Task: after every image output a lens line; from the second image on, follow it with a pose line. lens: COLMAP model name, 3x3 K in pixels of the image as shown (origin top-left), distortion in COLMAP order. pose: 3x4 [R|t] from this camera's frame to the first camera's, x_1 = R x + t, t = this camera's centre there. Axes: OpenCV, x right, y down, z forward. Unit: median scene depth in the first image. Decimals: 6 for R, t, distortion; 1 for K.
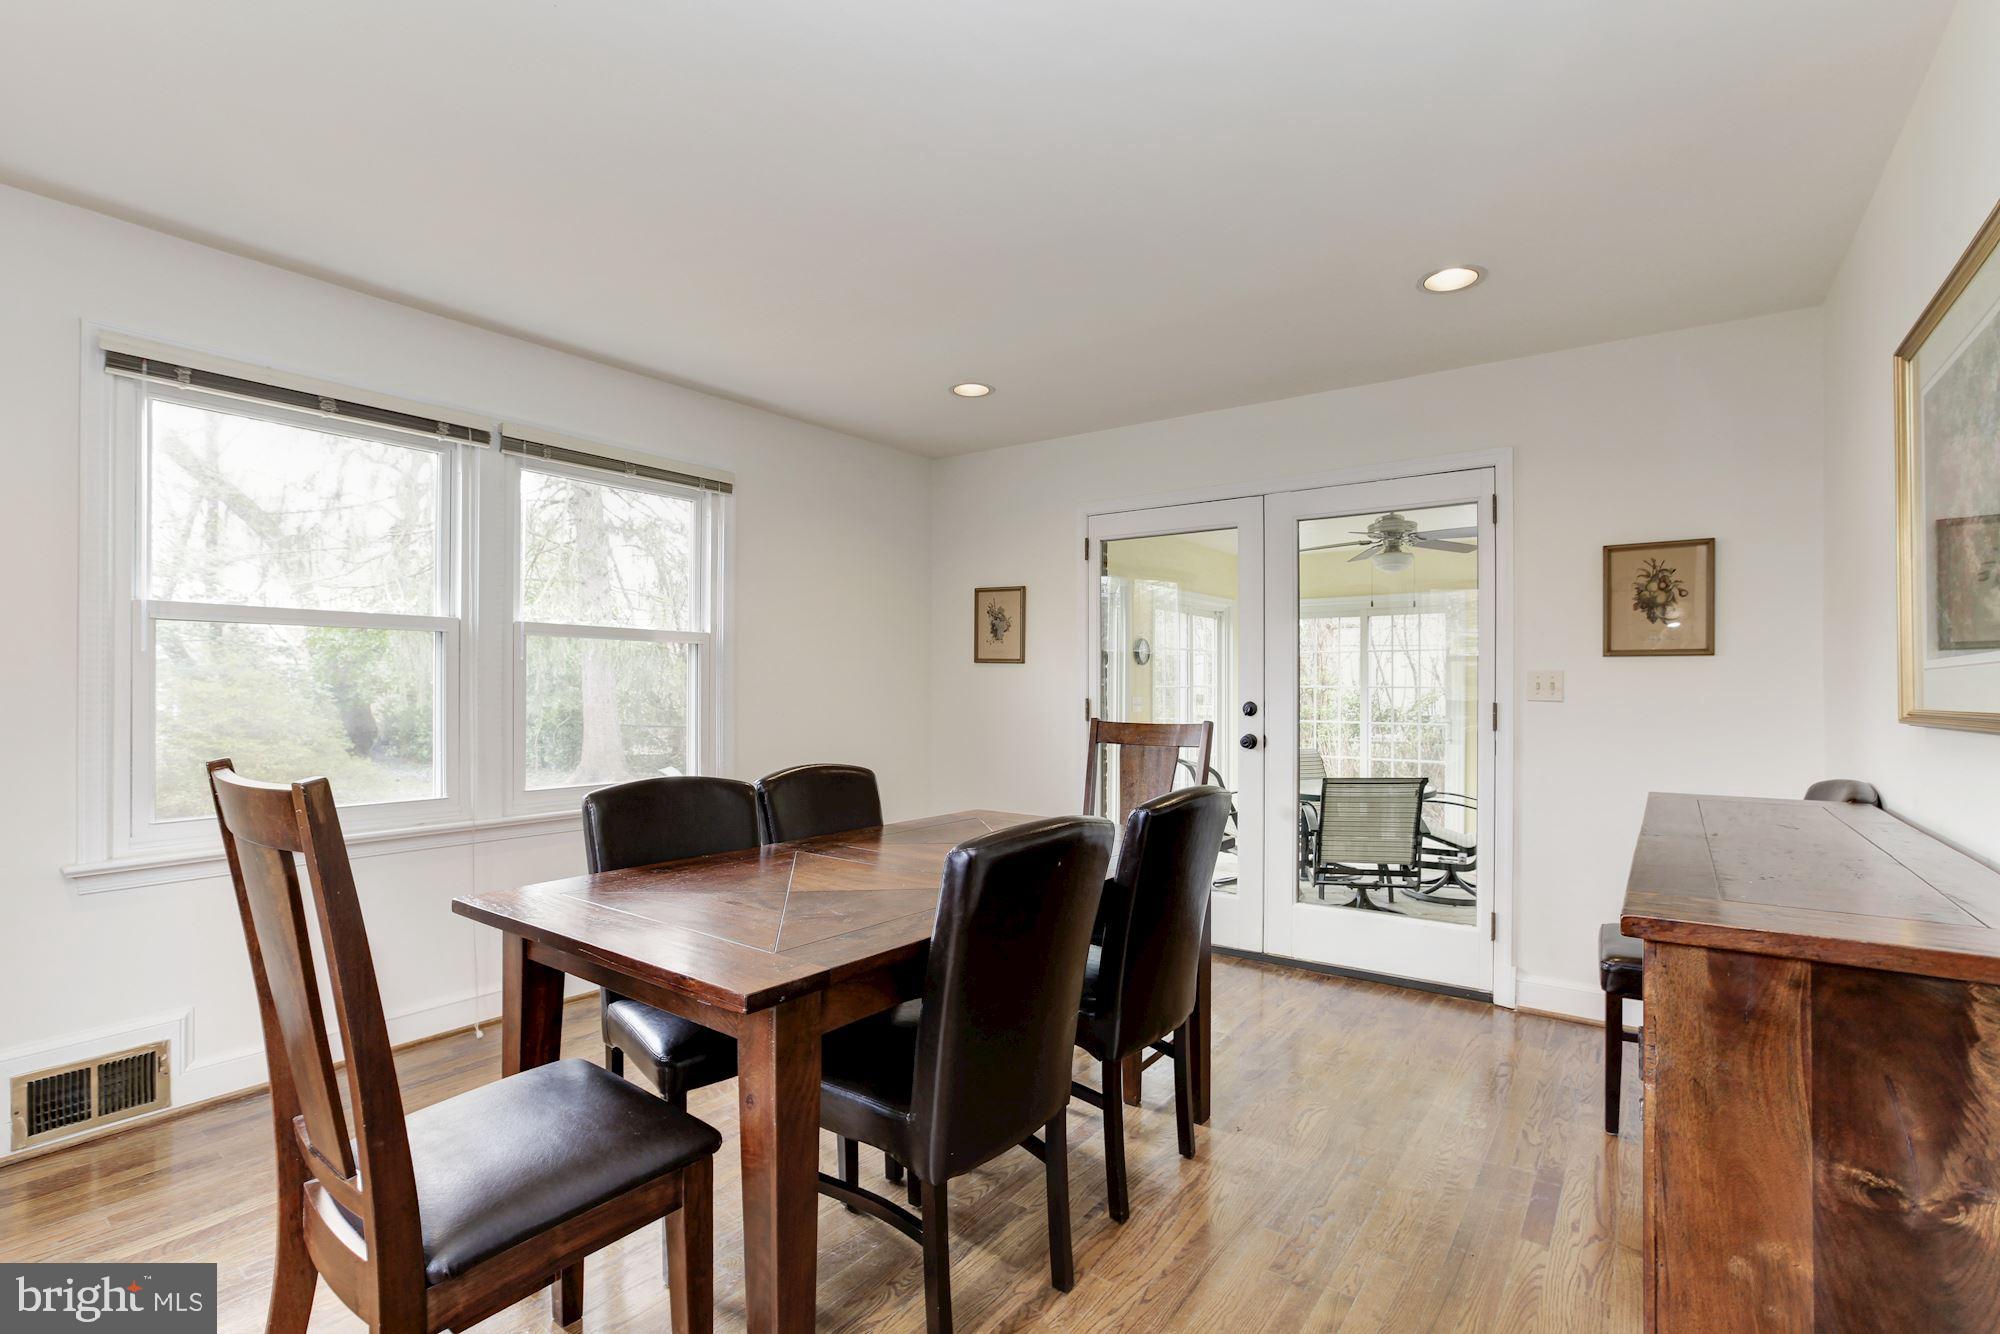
lens RADIAL K [[943.7, 0, 997.5], [0, 943.7, 691.0], [0, 0, 1]] dist [-0.034201, 0.020347]
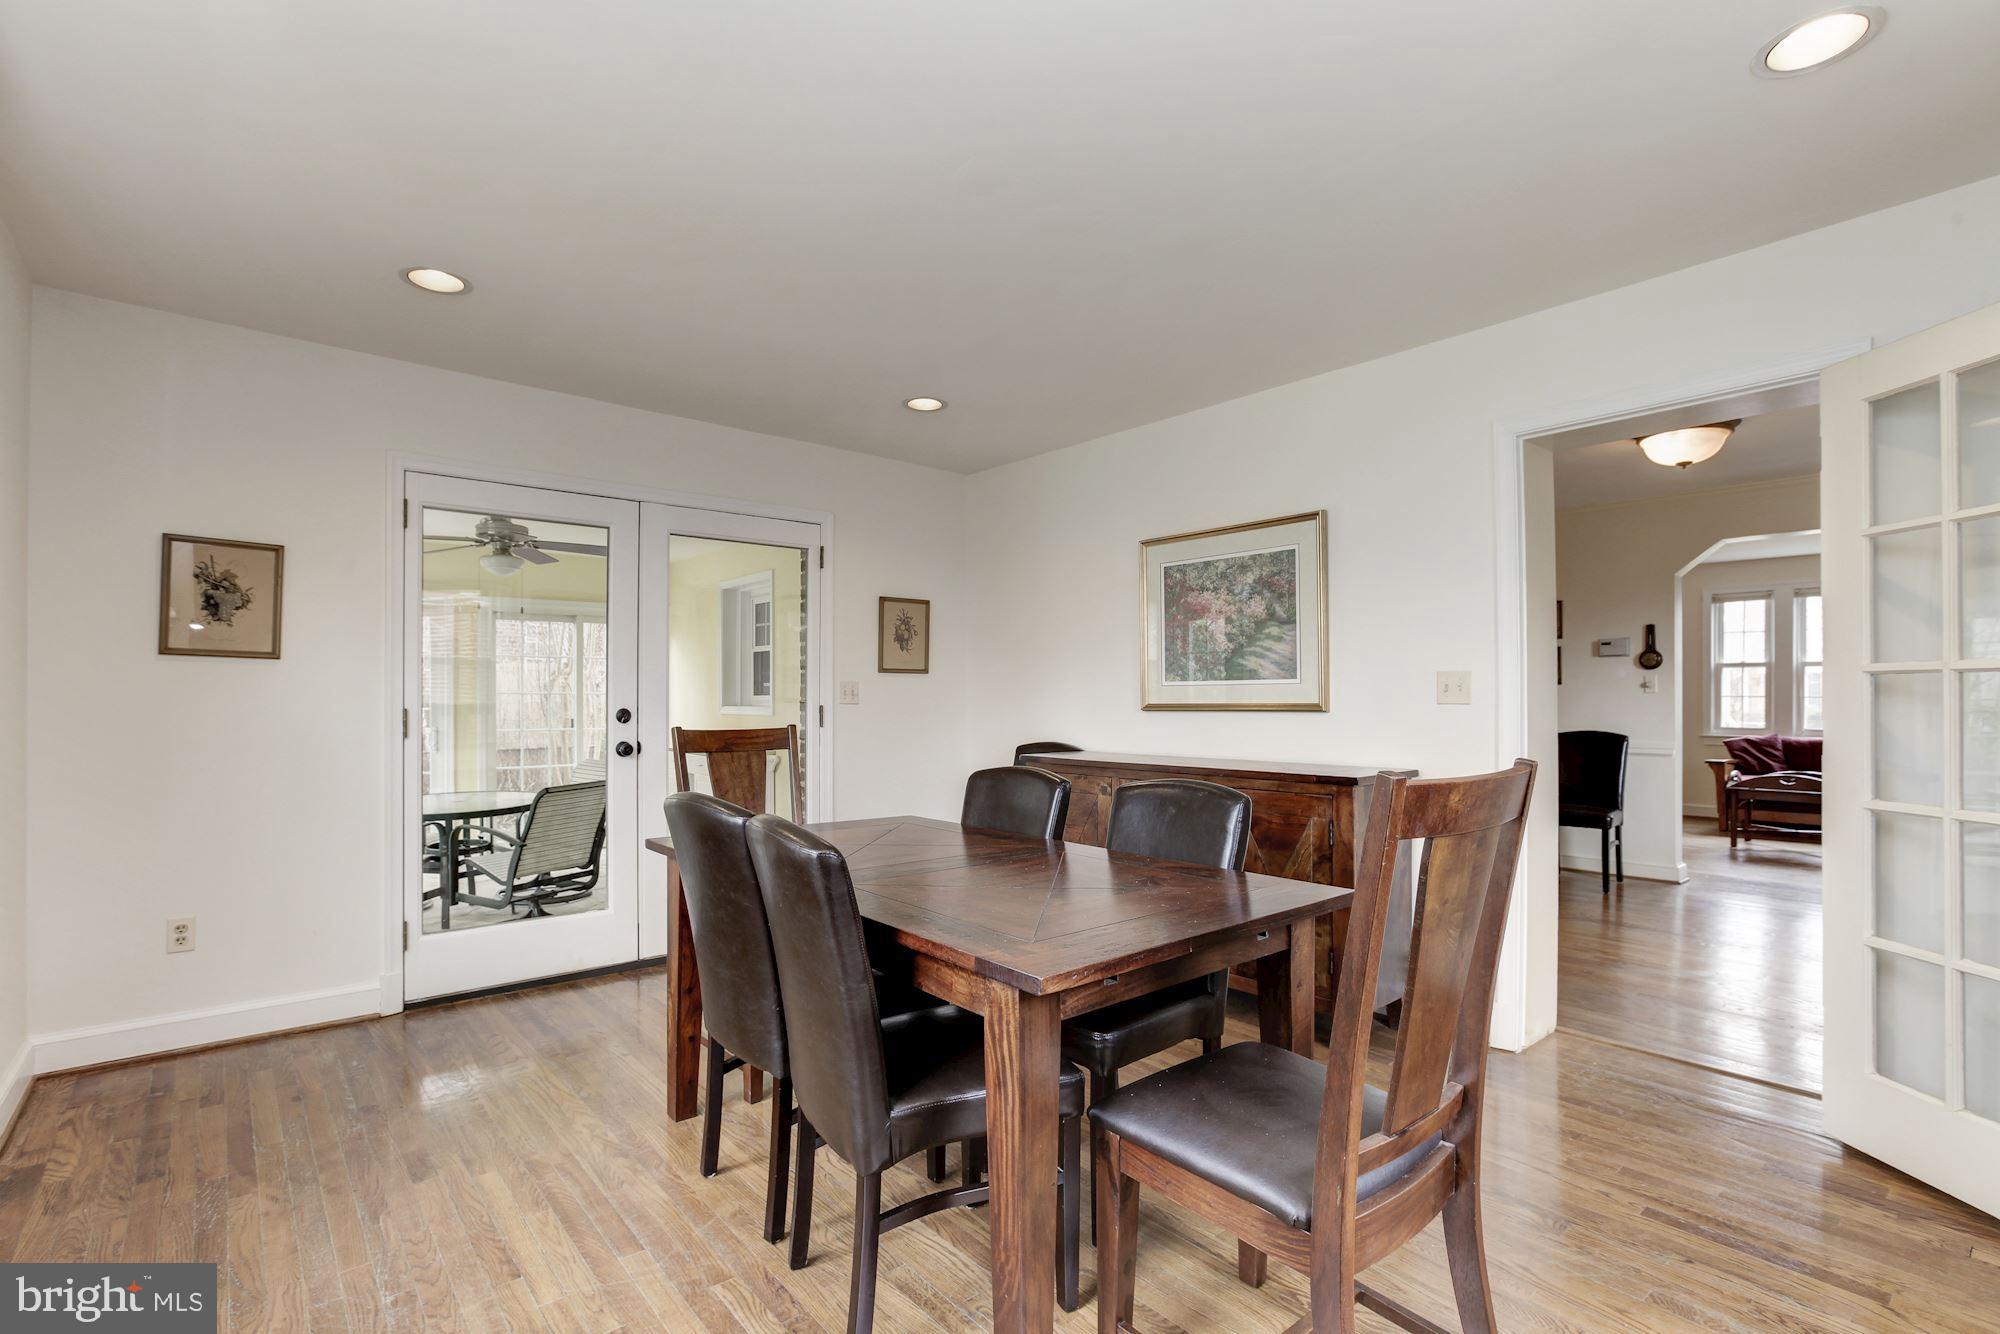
lens RADIAL K [[943.7, 0, 997.5], [0, 943.7, 691.0], [0, 0, 1]] dist [-0.034201, 0.020347]
pose [[0.220636, 0.001595, 0.975355, -0.603994], [0.002228, 0.999995, -0.002139, -0.003910], [-0.975354, 0.002645, 0.220631, 0.403321]]
